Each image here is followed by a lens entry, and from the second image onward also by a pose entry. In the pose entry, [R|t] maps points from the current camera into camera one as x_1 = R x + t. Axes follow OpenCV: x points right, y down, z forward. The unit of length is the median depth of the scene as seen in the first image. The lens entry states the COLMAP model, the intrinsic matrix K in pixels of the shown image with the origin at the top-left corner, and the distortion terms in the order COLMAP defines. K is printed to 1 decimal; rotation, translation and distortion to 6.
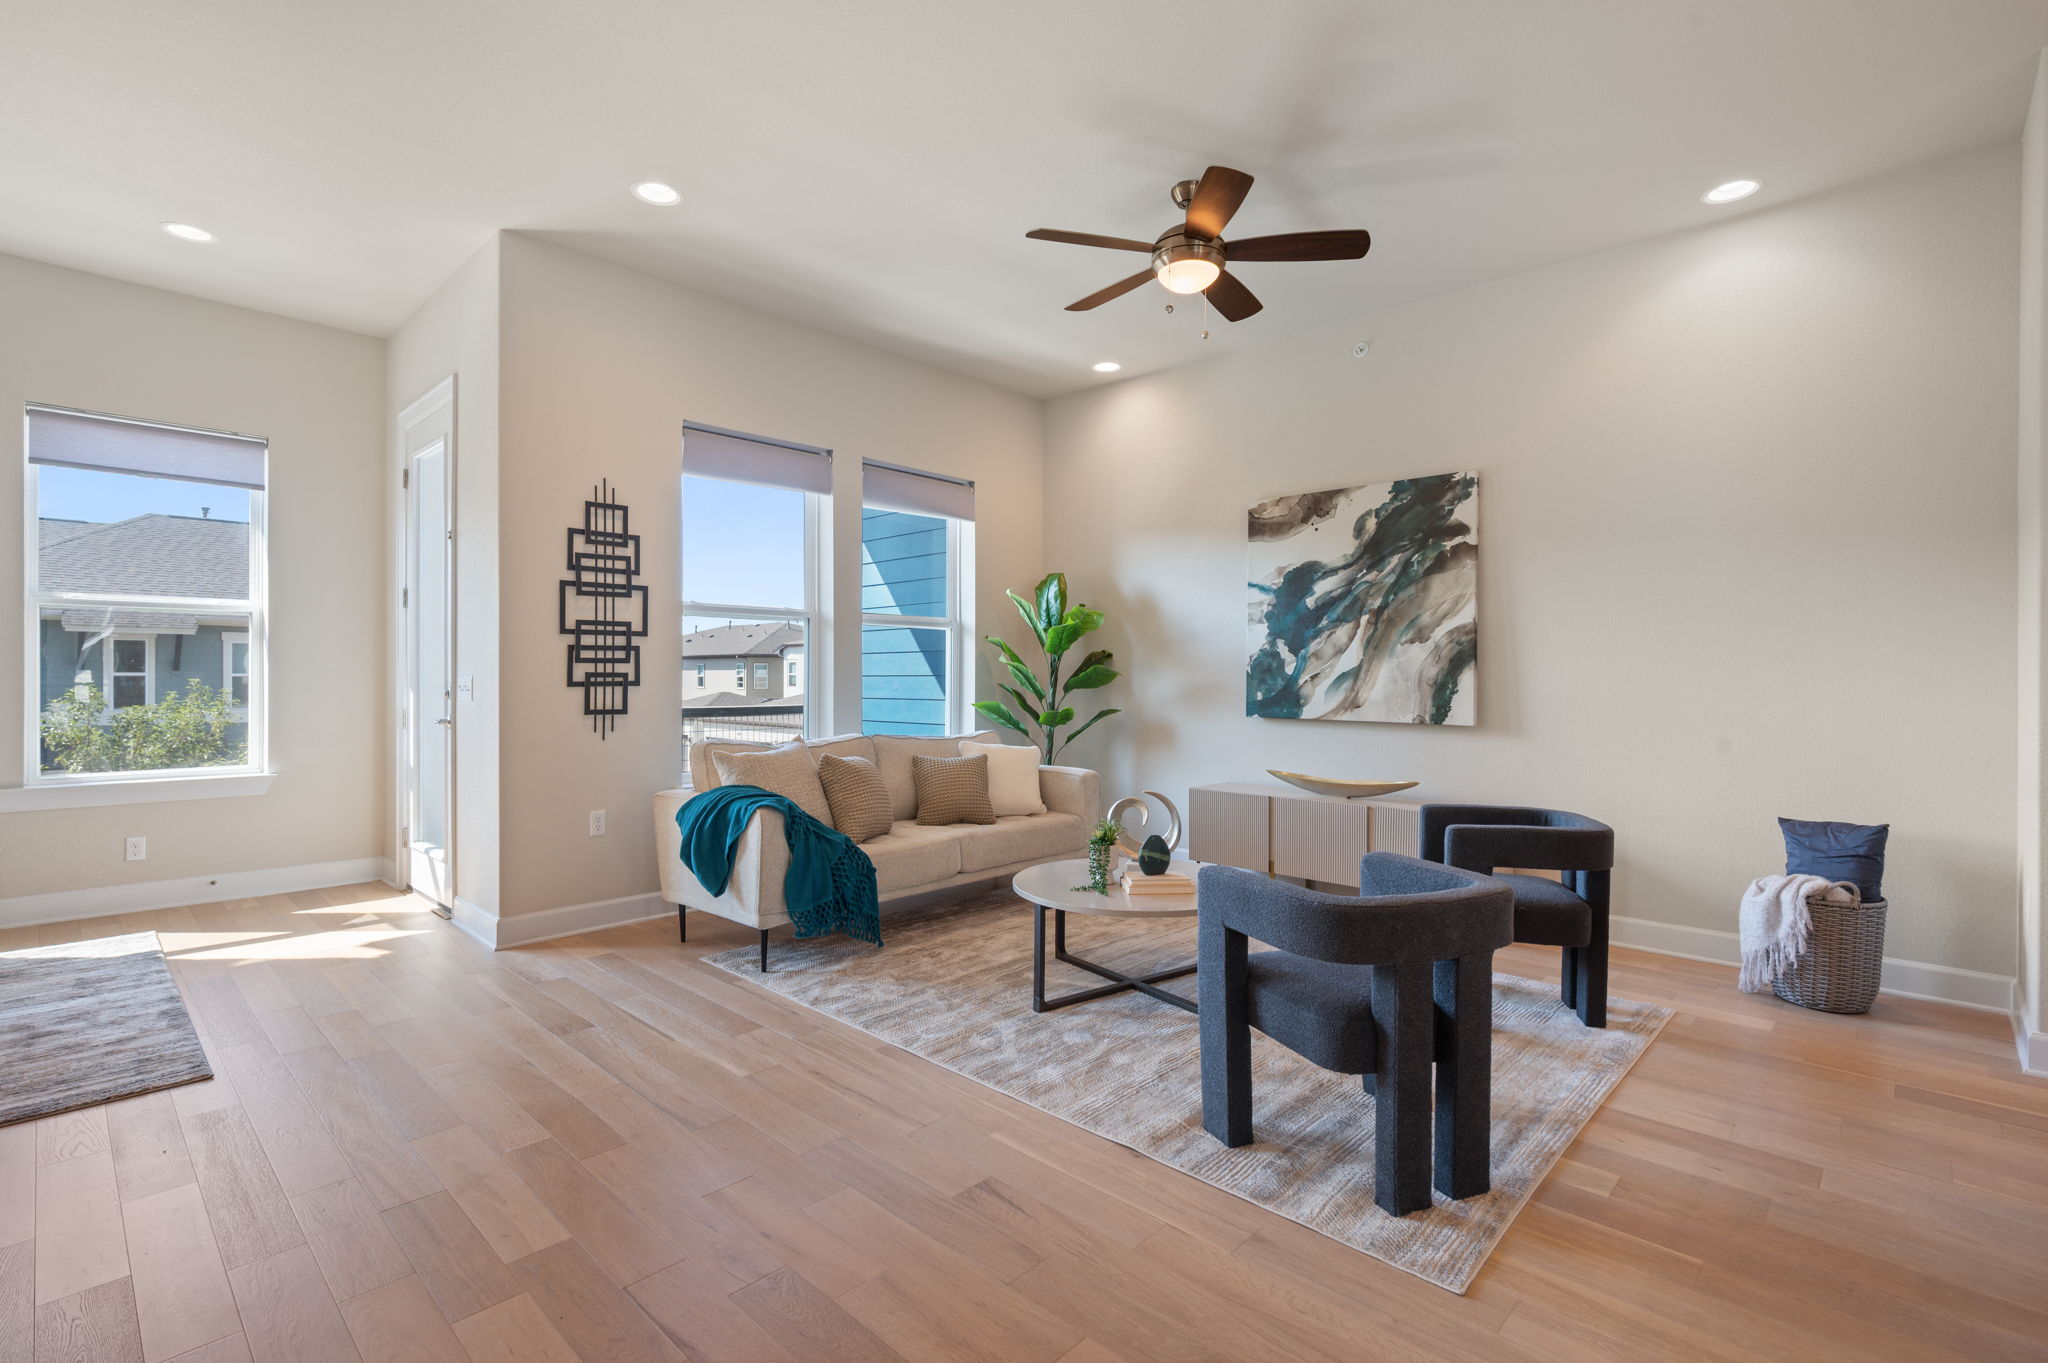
lens RADIAL K [[929.5, 0, 1024.0], [0, 929.5, 681.5], [0, 0, 1]] dist [0.001880, 0.000586]
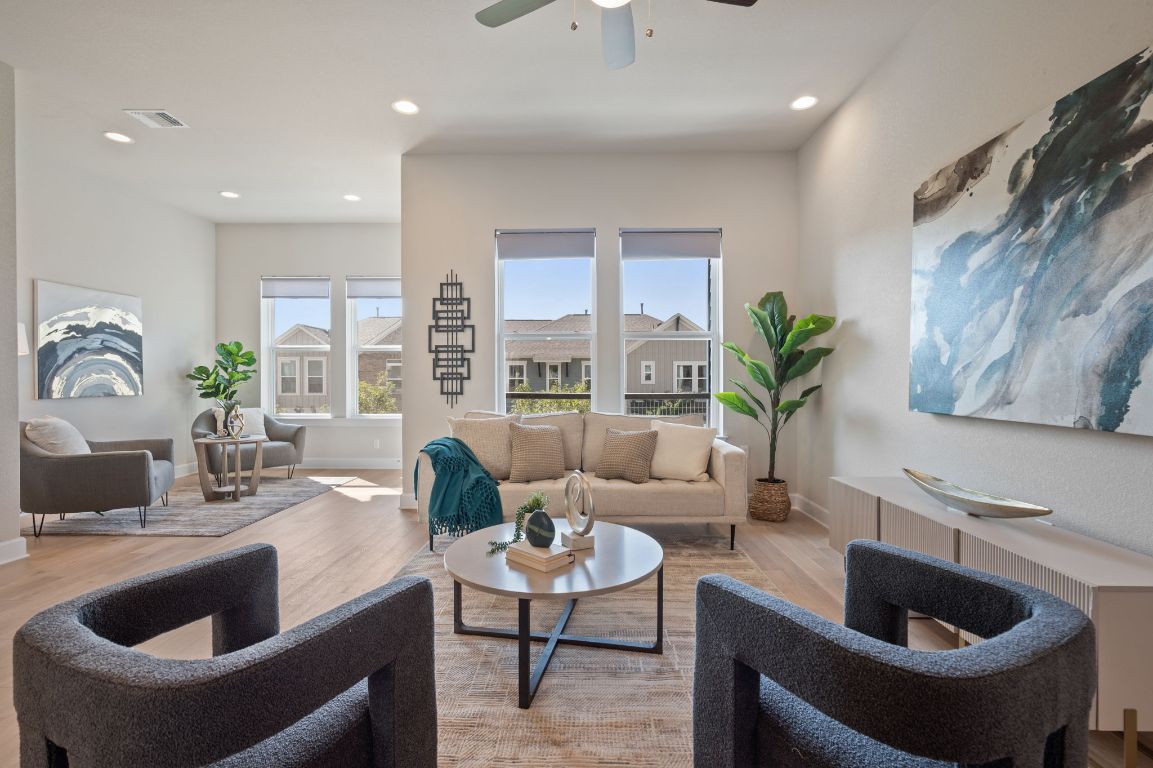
lens RADIAL K [[509.4, 0, 576.5], [0, 509.4, 384.0], [0, 0, 1]] dist [0.000117, 0.000275]
pose [[0.680464, 0.002035, -0.732779, 0.467331], [0.001132, 0.999992, 0.003828, 0.009670], [0.732781, -0.003435, 0.680456, 0.471454]]
